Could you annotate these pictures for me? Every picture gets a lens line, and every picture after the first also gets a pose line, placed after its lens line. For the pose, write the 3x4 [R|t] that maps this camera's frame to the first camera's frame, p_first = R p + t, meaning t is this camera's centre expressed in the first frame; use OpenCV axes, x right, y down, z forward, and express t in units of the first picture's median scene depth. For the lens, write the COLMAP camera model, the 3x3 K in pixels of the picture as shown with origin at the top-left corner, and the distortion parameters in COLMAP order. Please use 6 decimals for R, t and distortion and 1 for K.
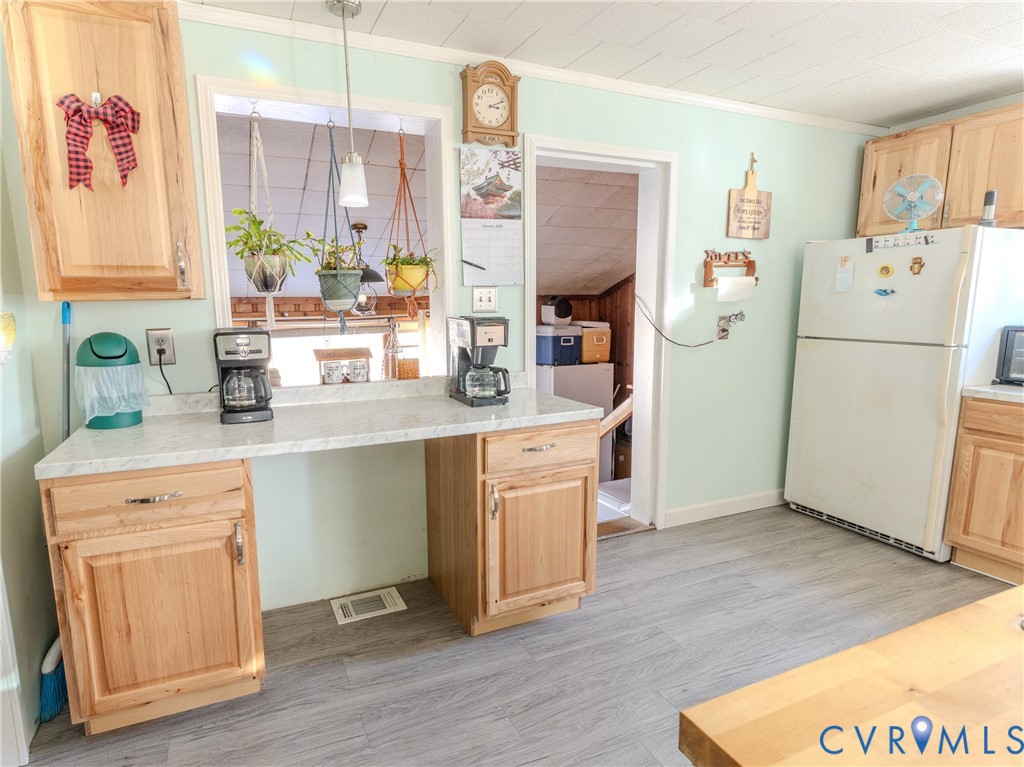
lens RADIAL K [[595.5, 0, 480.2], [0, 595.5, 388.7], [0, 0, 1]] dist [0.015105, 0.000271]
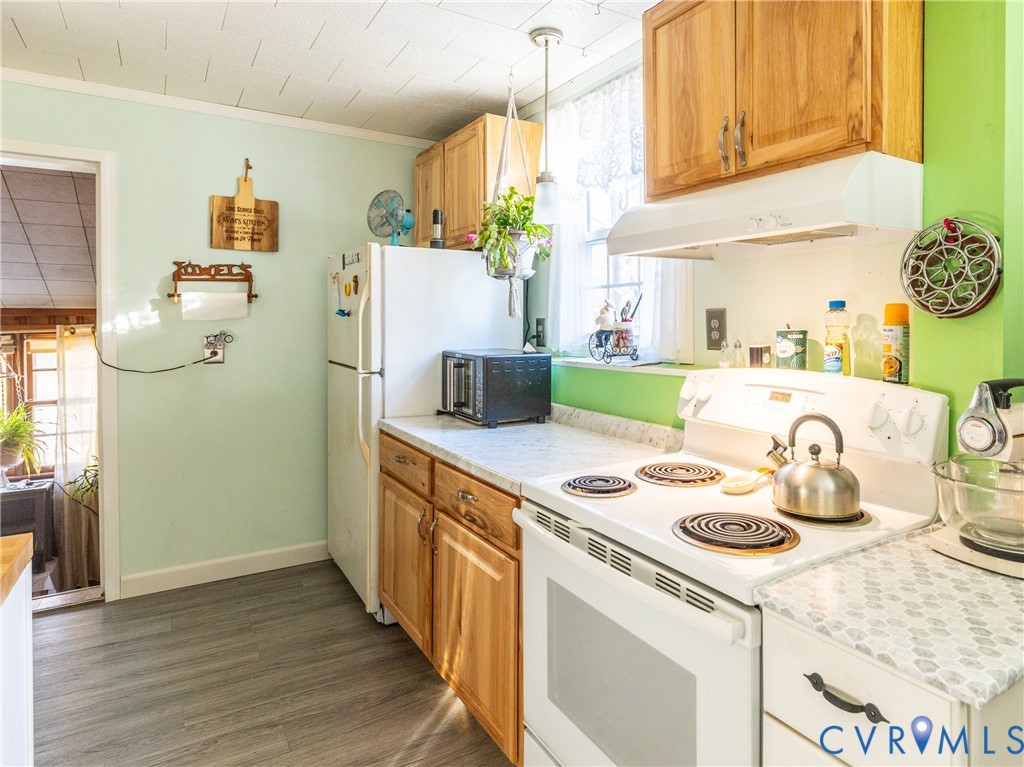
lens RADIAL K [[660.1, 0, 586.7], [0, 660.1, 308.8], [0, 0, 1]] dist [-0.001356, -0.000654]
pose [[0.984303, 0.013168, 0.175998, 0.432420], [0.014264, 0.988015, -0.153700, -0.003813], [-0.175912, 0.153797, 0.972317, -0.017616]]
